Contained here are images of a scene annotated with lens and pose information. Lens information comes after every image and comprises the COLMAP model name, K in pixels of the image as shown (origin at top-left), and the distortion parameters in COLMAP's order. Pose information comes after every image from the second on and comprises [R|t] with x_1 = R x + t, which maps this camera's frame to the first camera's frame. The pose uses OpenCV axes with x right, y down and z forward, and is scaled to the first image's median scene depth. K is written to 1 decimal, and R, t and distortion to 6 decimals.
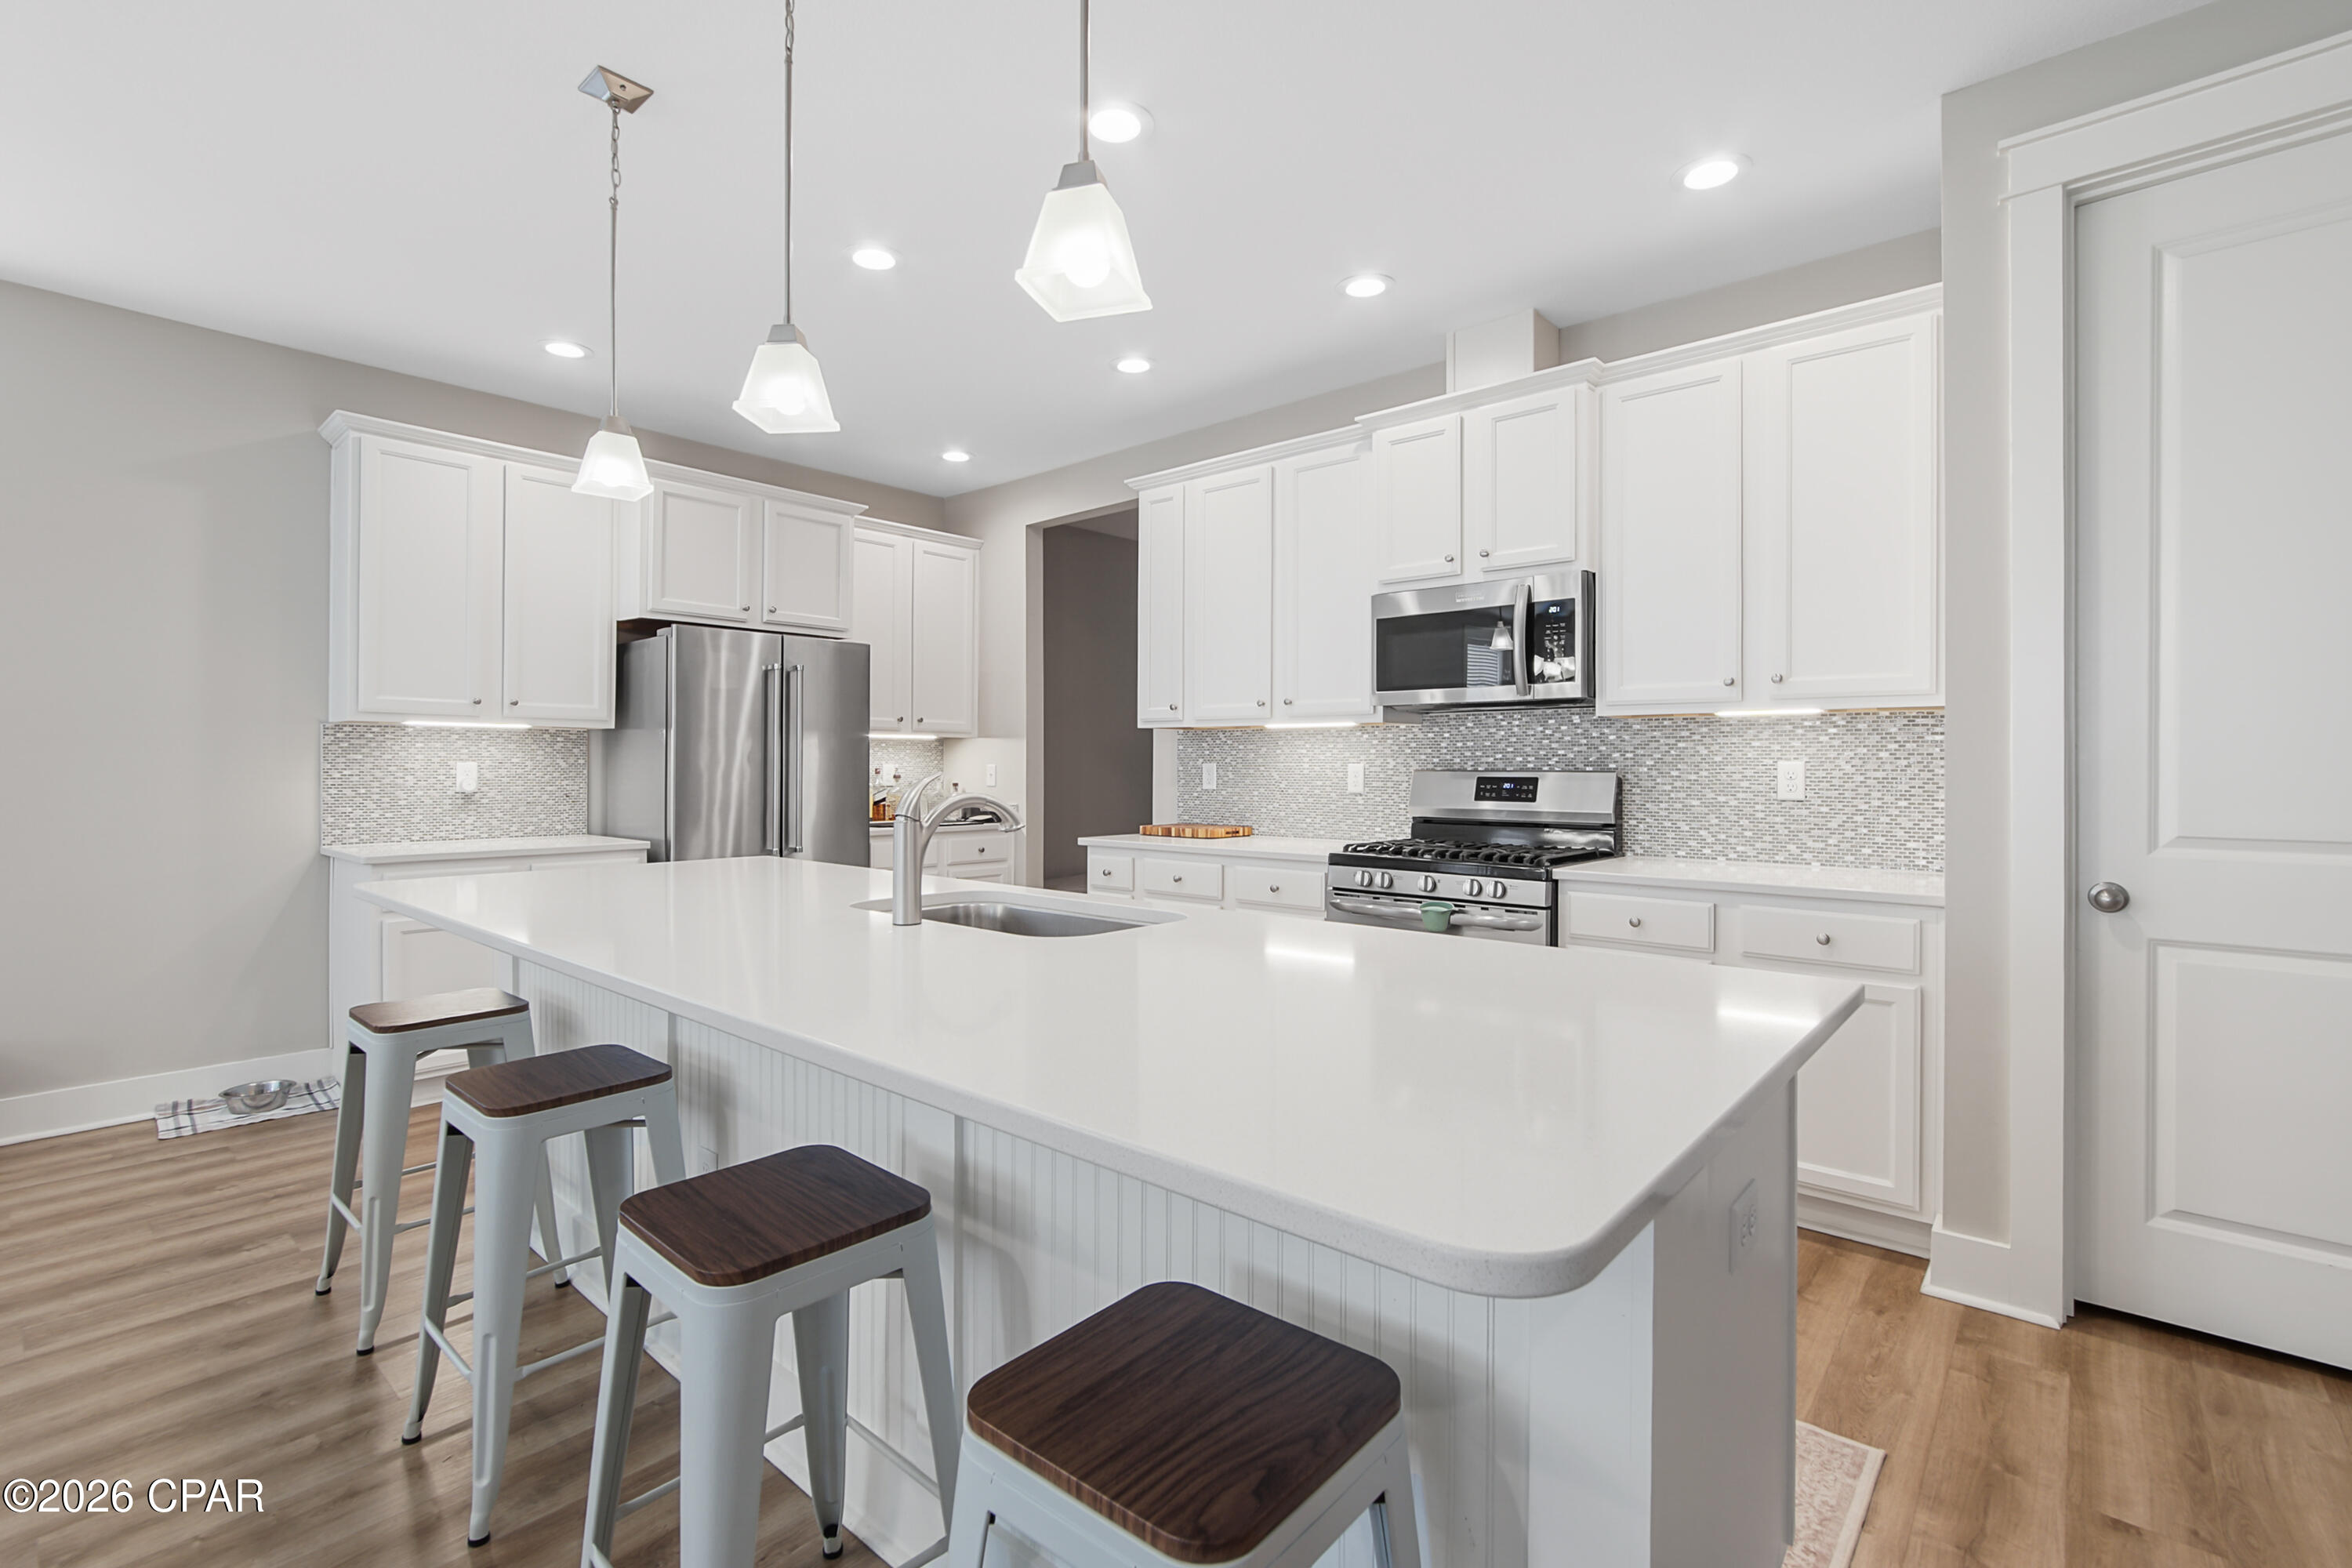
lens RADIAL K [[1056.2, 0, 1176.0], [0, 1056.2, 784.0], [0, 0, 1]] dist [-0.002000, -0.000370]
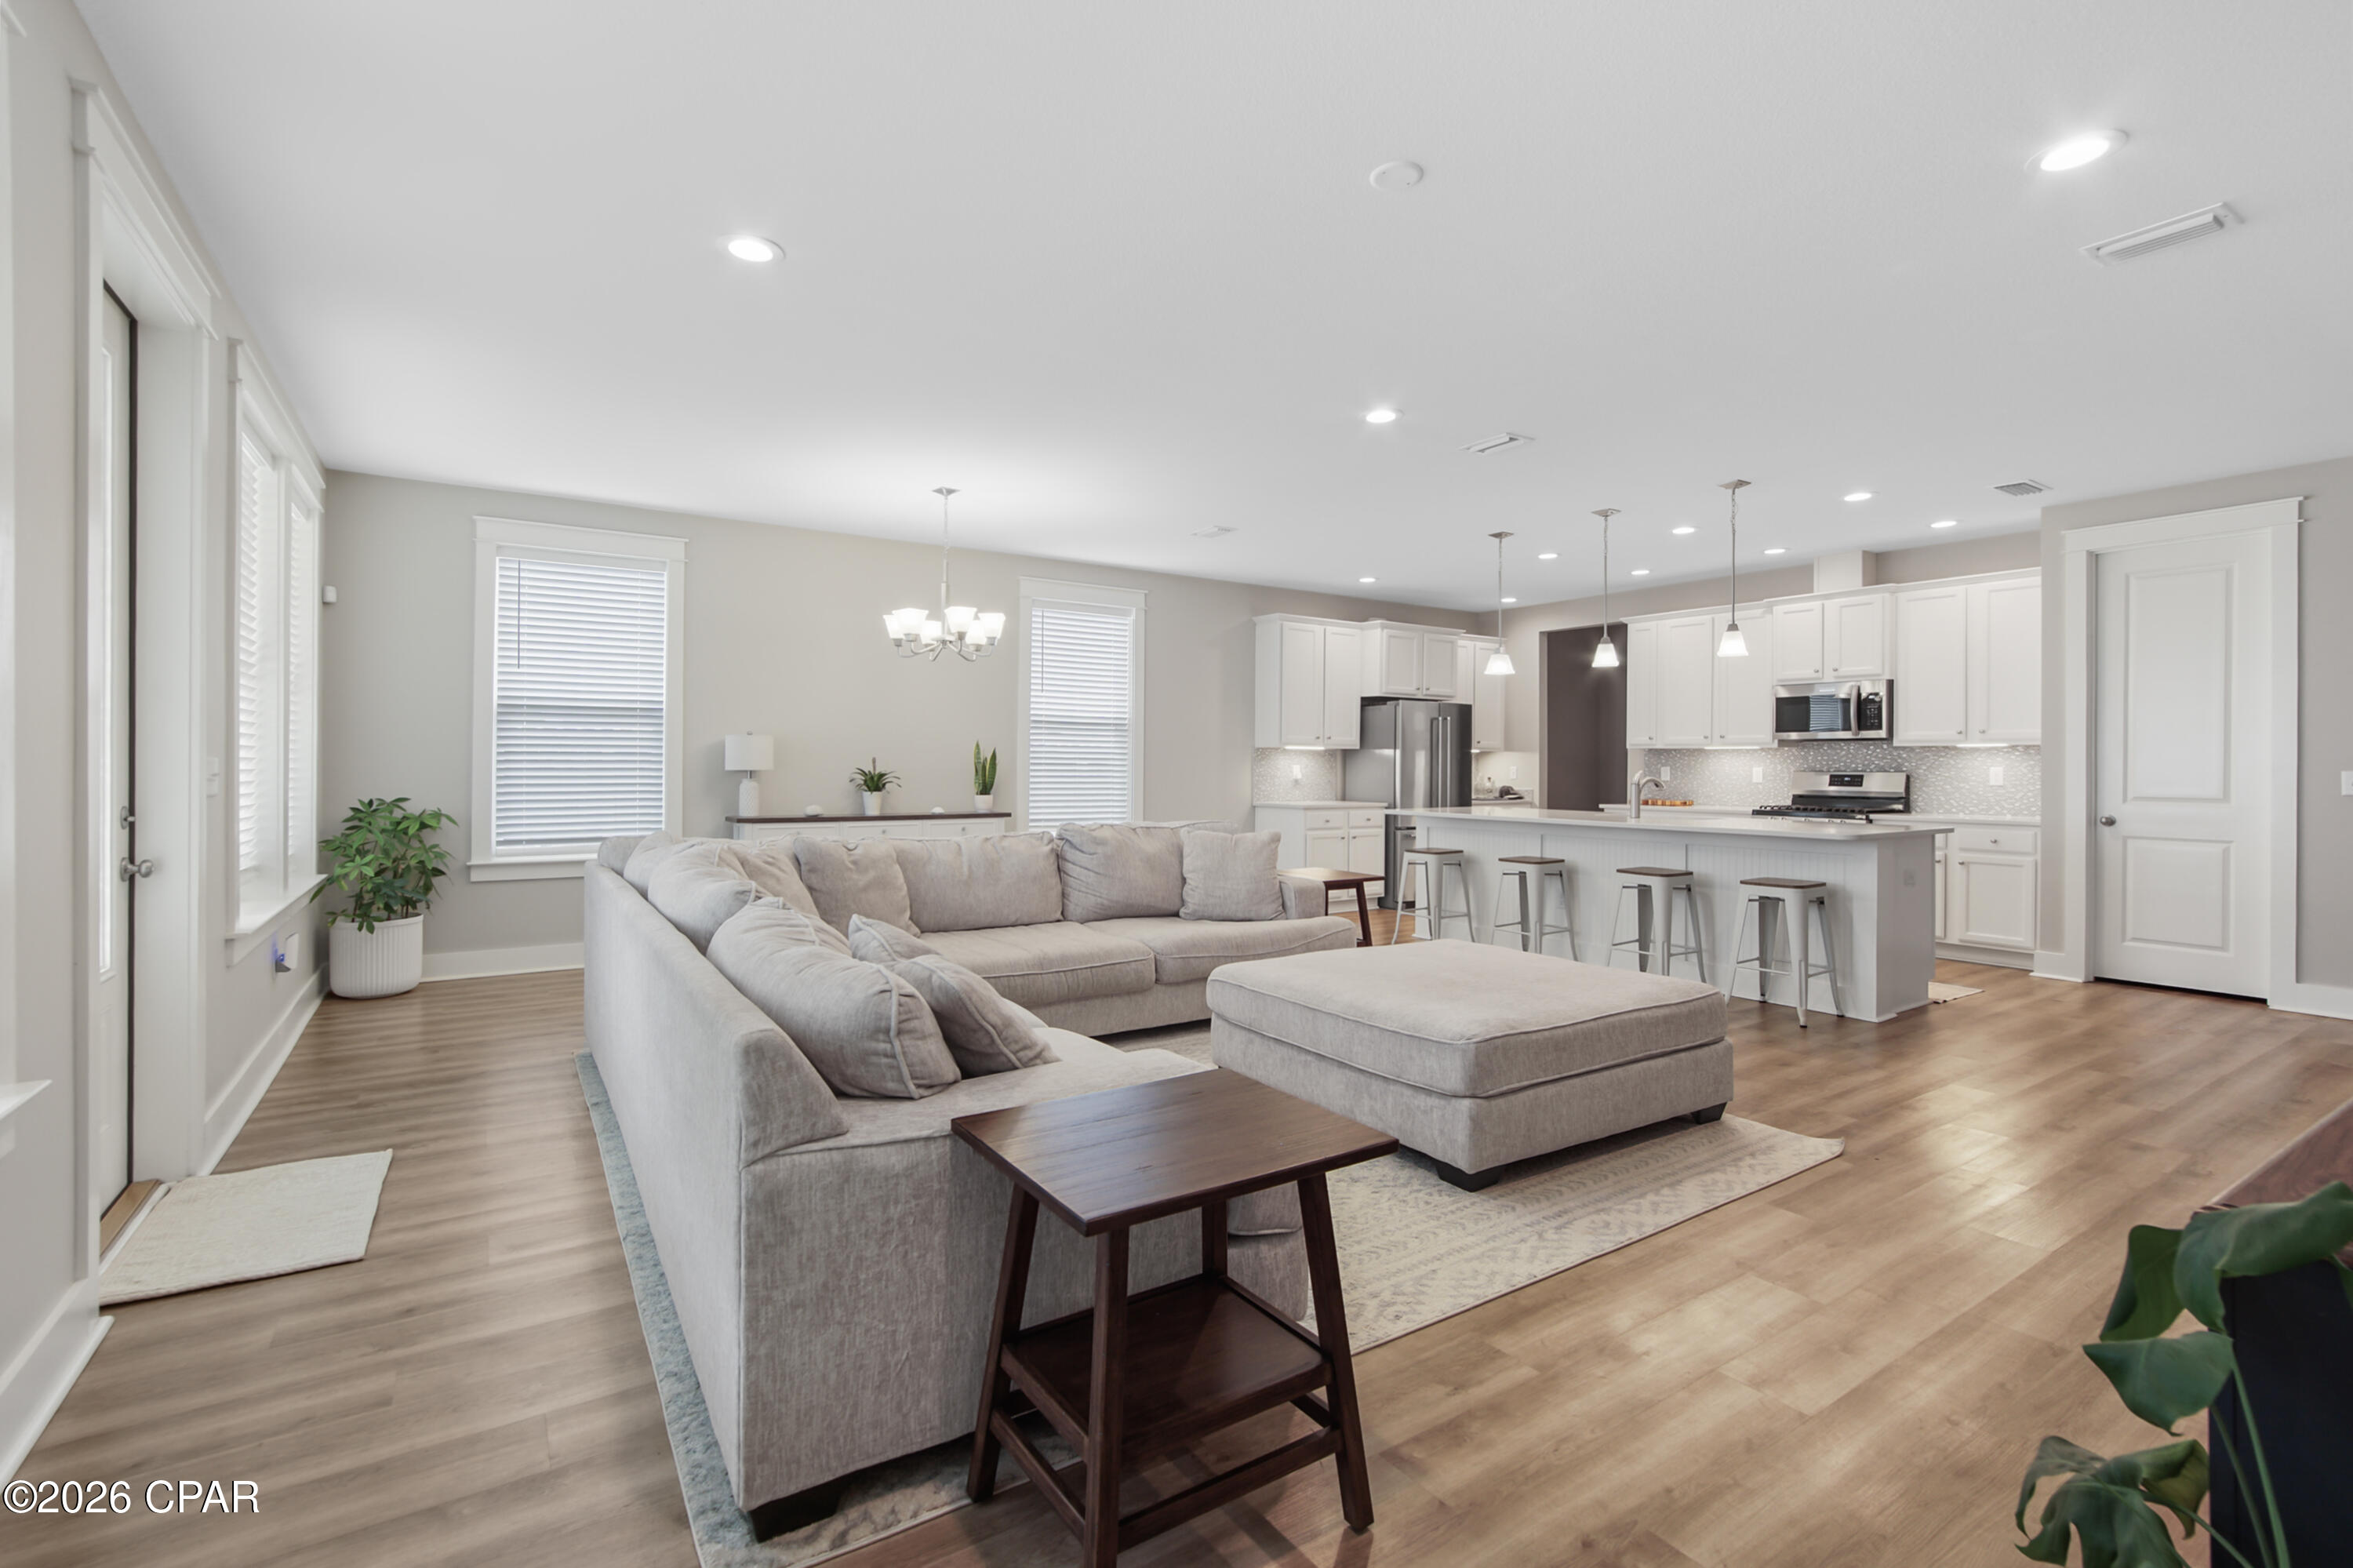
lens RADIAL K [[1050.3, 0, 1177.3], [0, 1050.3, 769.5], [0, 0, 1]] dist [-0.001641, -0.000135]
pose [[0.967461, 0.005409, -0.252963, -0.436715], [-0.008887, 0.999881, -0.012606, 0.021196], [0.252865, 0.014444, 0.967394, -1.324783]]
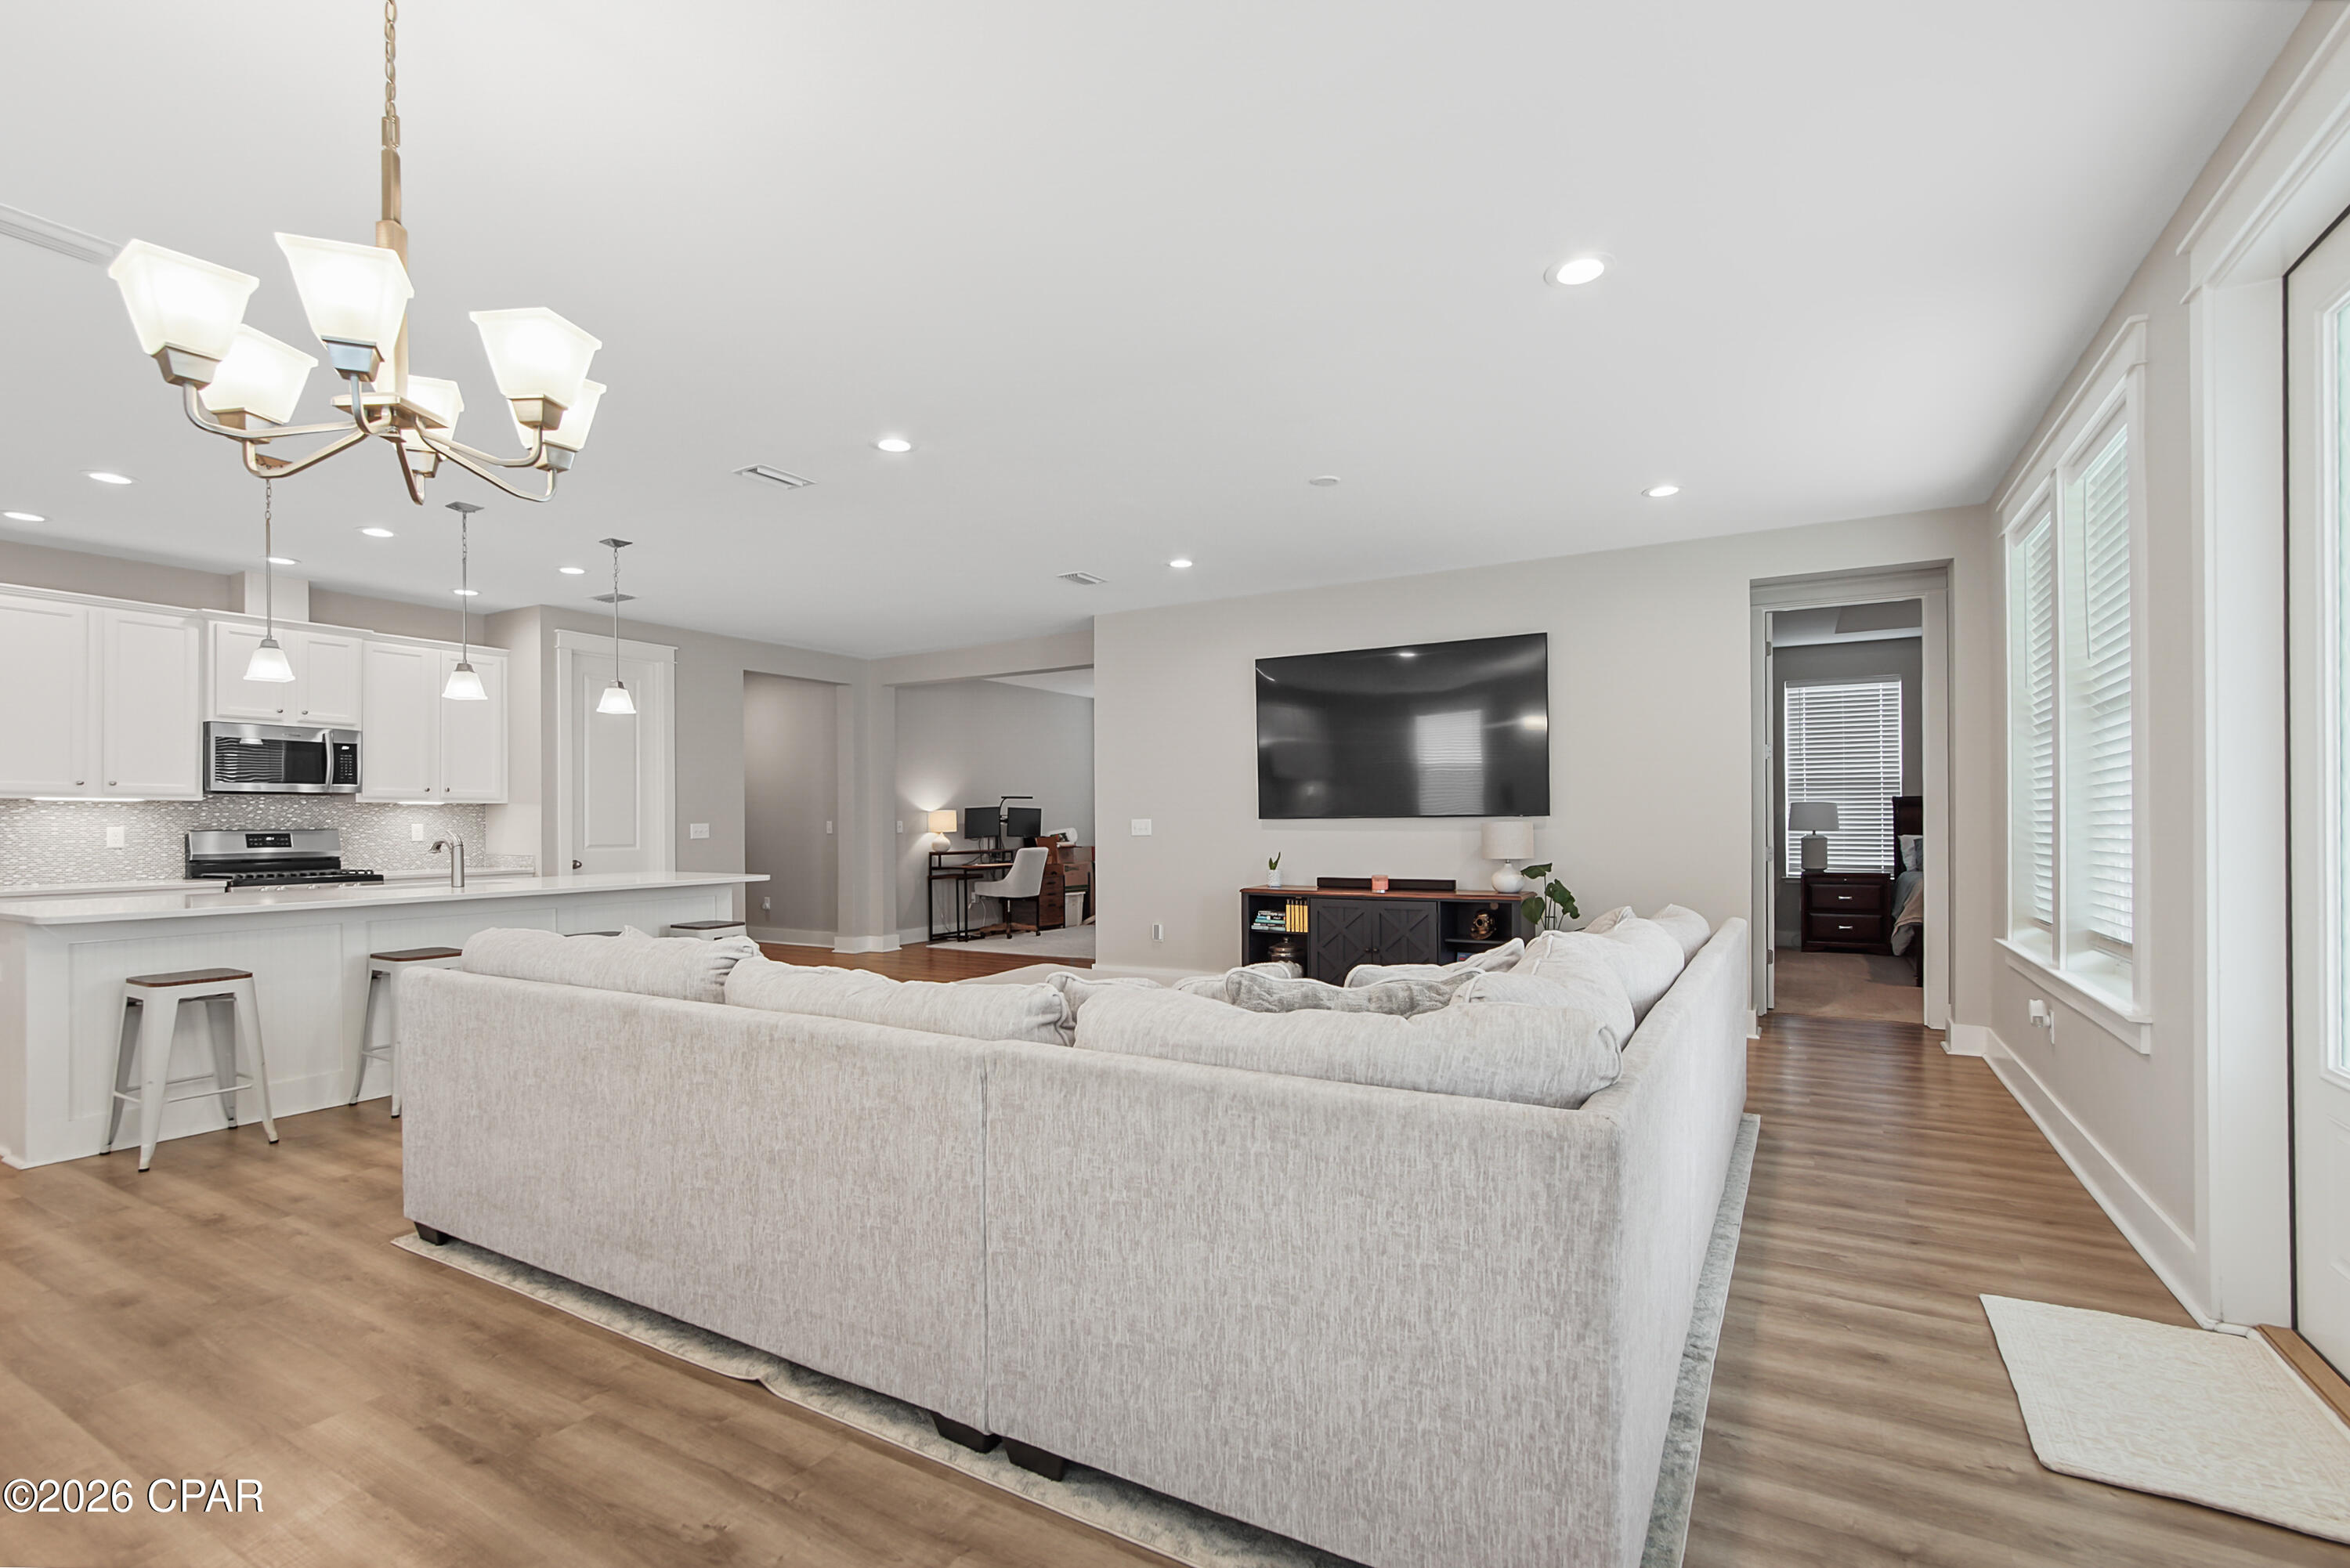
lens RADIAL K [[1055.2, 0, 1175.0], [0, 1055.2, 784.0], [0, 0, 1]] dist [-0.002000, -0.000370]
pose [[-0.204025, 0.034577, 0.978355, -1.730939], [0.024737, 0.999239, -0.030157, 0.001059], [-0.978653, 0.018049, -0.204725, -0.110966]]
